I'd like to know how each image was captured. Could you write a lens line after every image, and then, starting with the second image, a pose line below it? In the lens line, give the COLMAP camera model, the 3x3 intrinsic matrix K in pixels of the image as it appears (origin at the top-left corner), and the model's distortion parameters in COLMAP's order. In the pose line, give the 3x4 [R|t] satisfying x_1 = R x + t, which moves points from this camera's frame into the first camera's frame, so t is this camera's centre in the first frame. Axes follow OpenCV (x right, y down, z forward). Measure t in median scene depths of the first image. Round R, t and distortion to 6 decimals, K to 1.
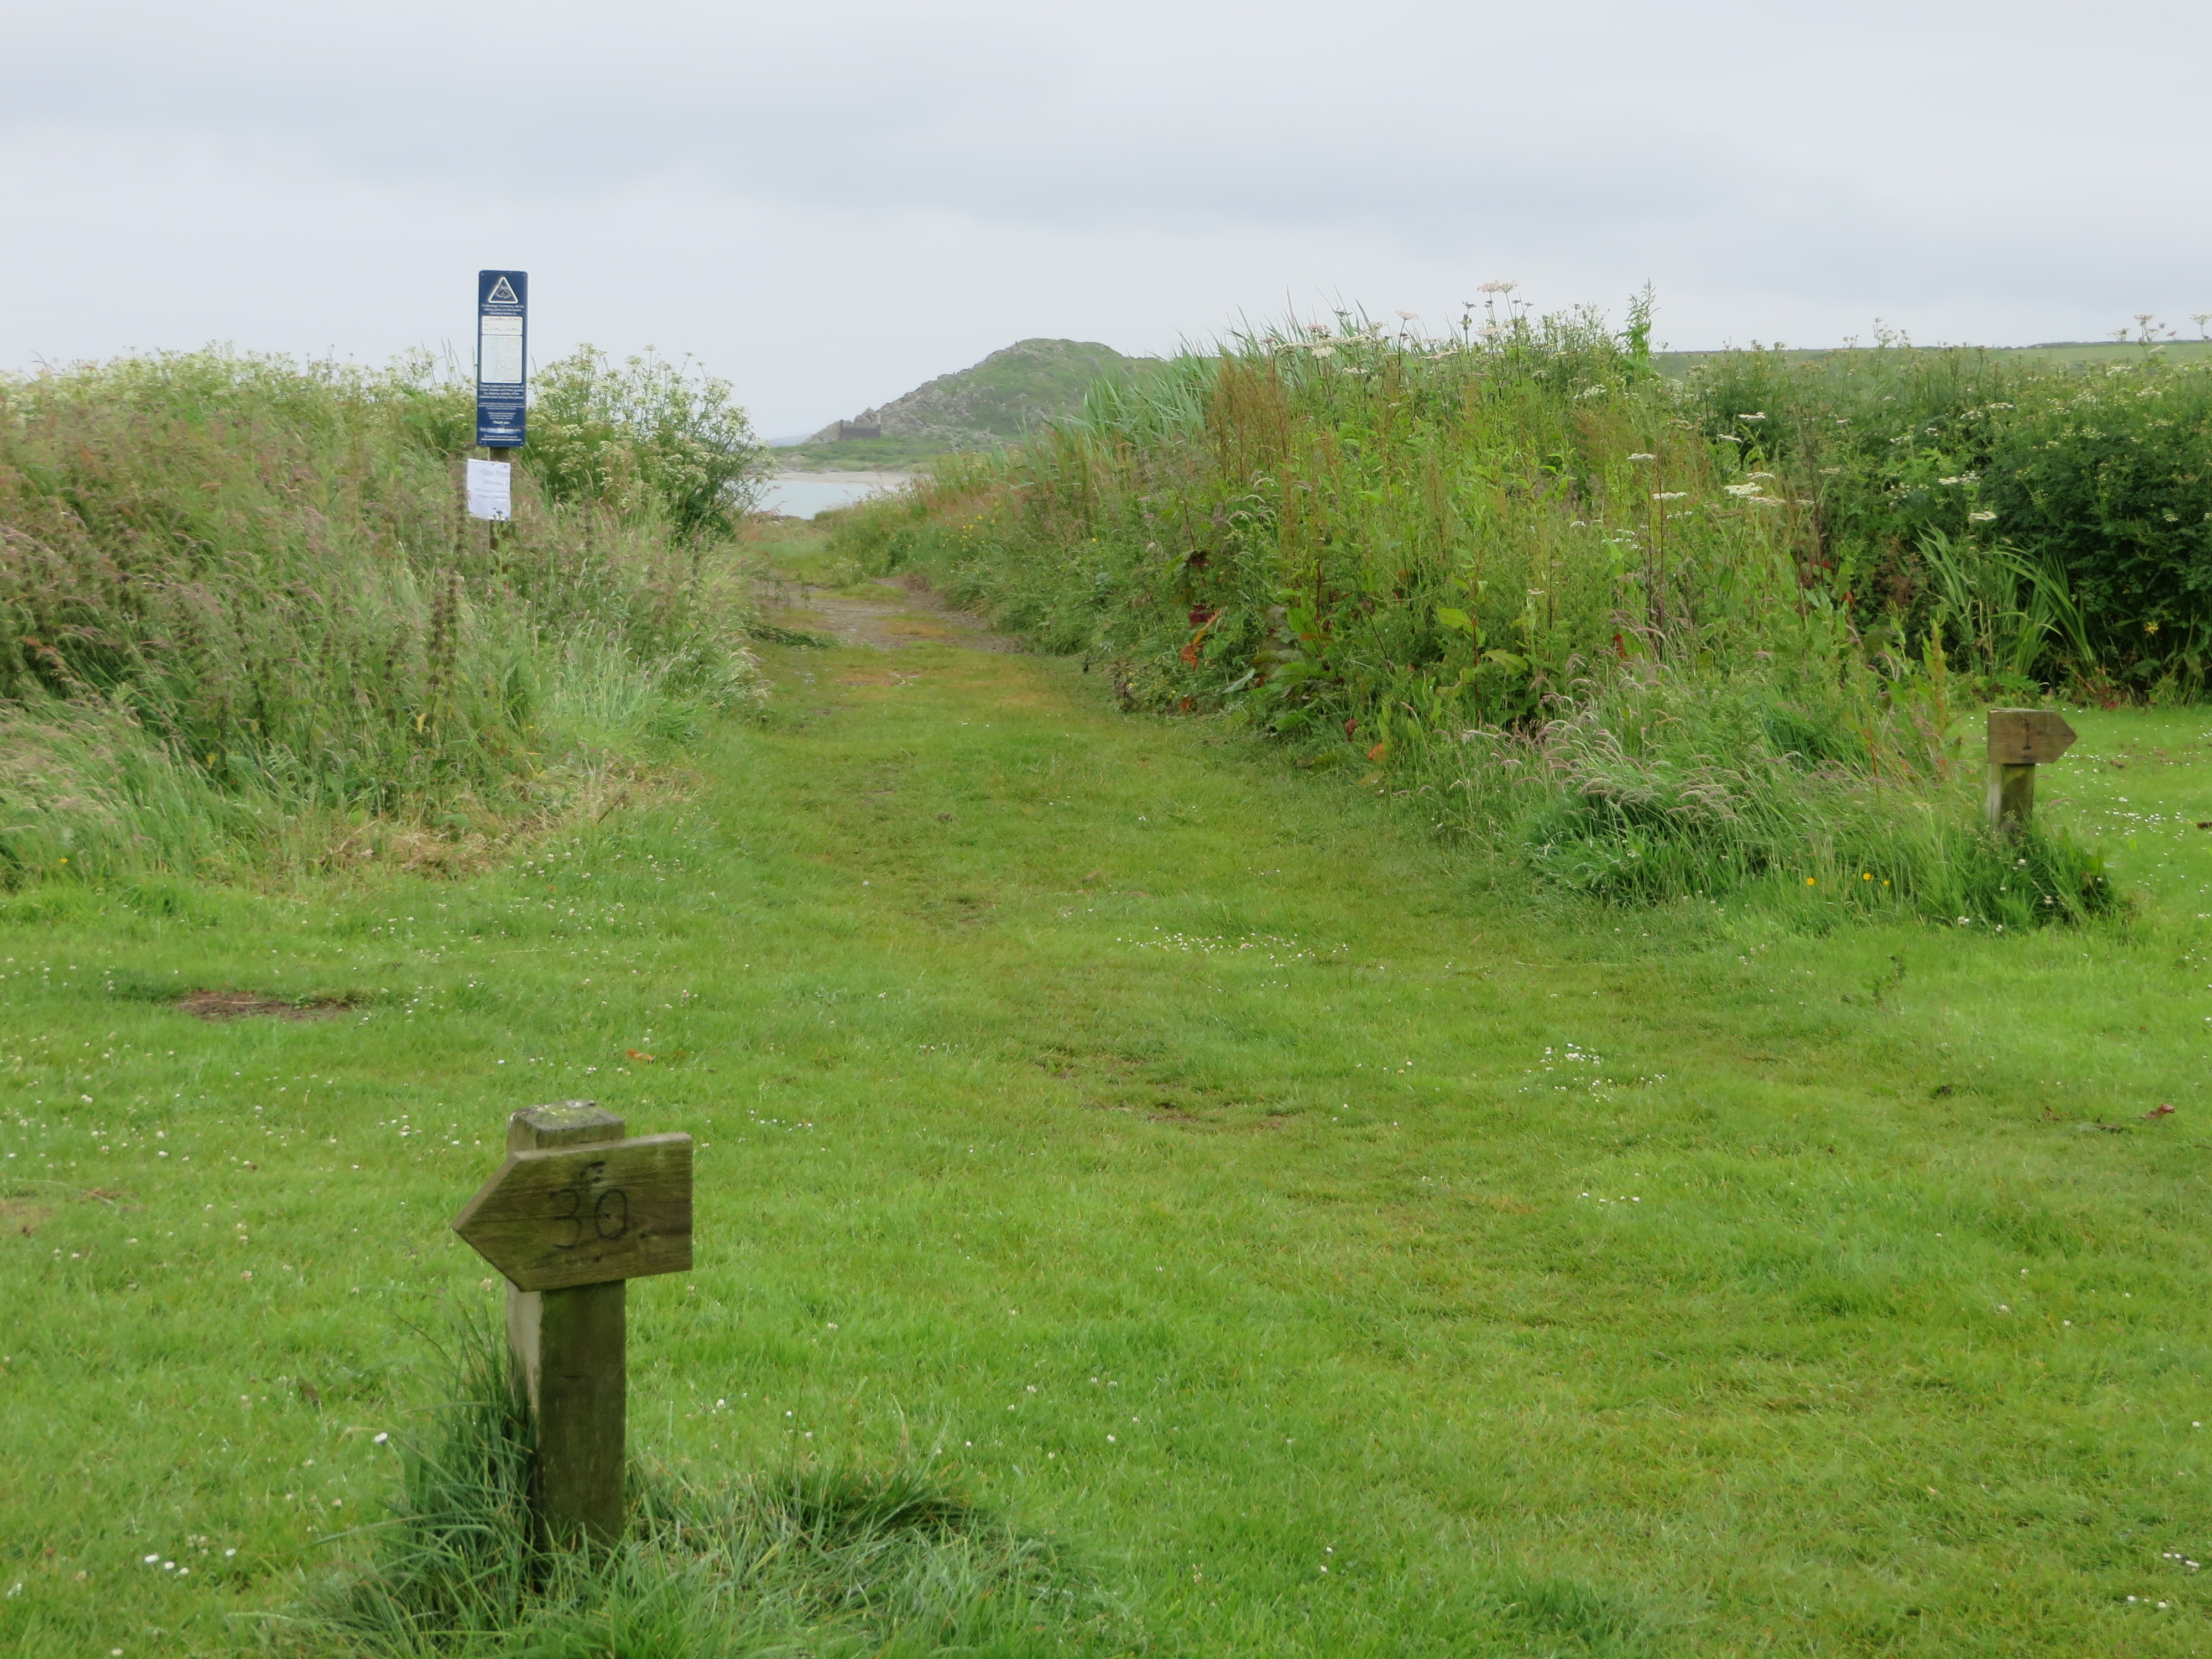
lens RADIAL K [[4455.9, 0, 1106.3], [0, 4455.9, 828.8], [0, 0, 1]] dist [-0.008637, 0.000000]
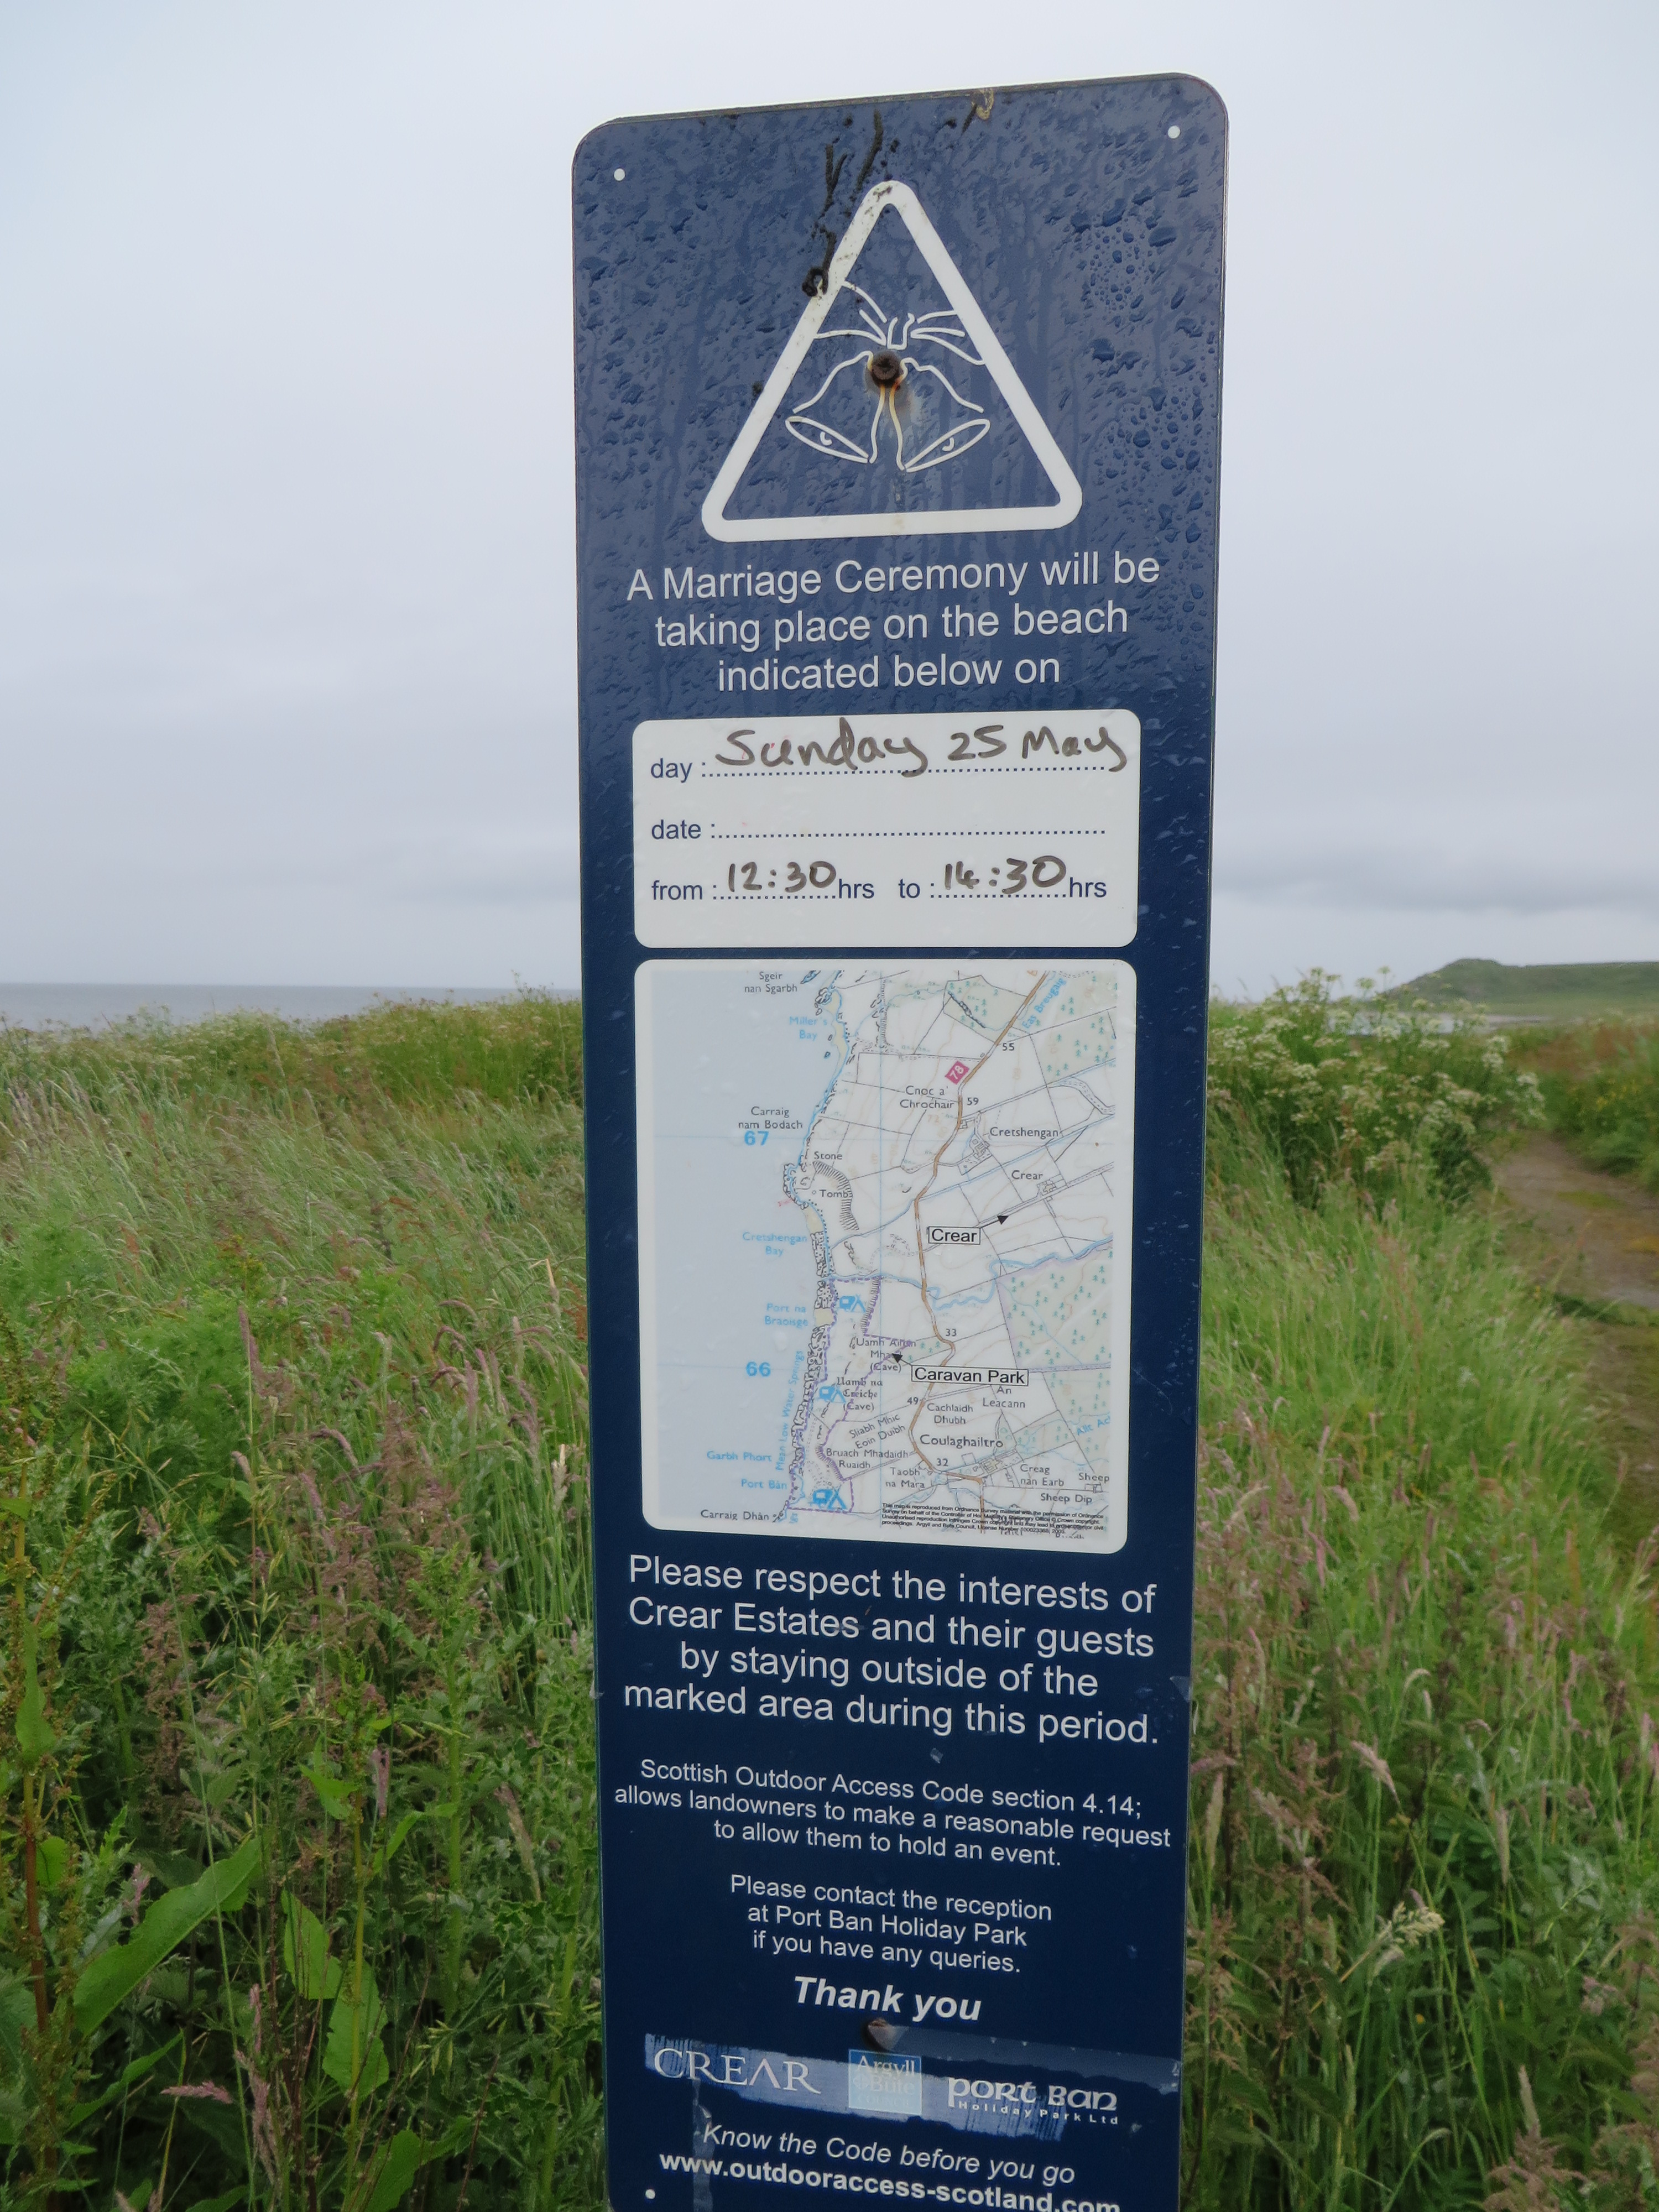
lens RADIAL K [[1624.6, 0, 832.7], [0, 1624.6, 1101.5], [0, 0, 1]] dist [-0.019835, 0.001650]
pose [[0.927173, 0.001183, -0.374633, -0.103395], [-0.011135, 0.999640, -0.024403, -0.088407], [0.374469, 0.026797, 0.926852, 0.800669]]
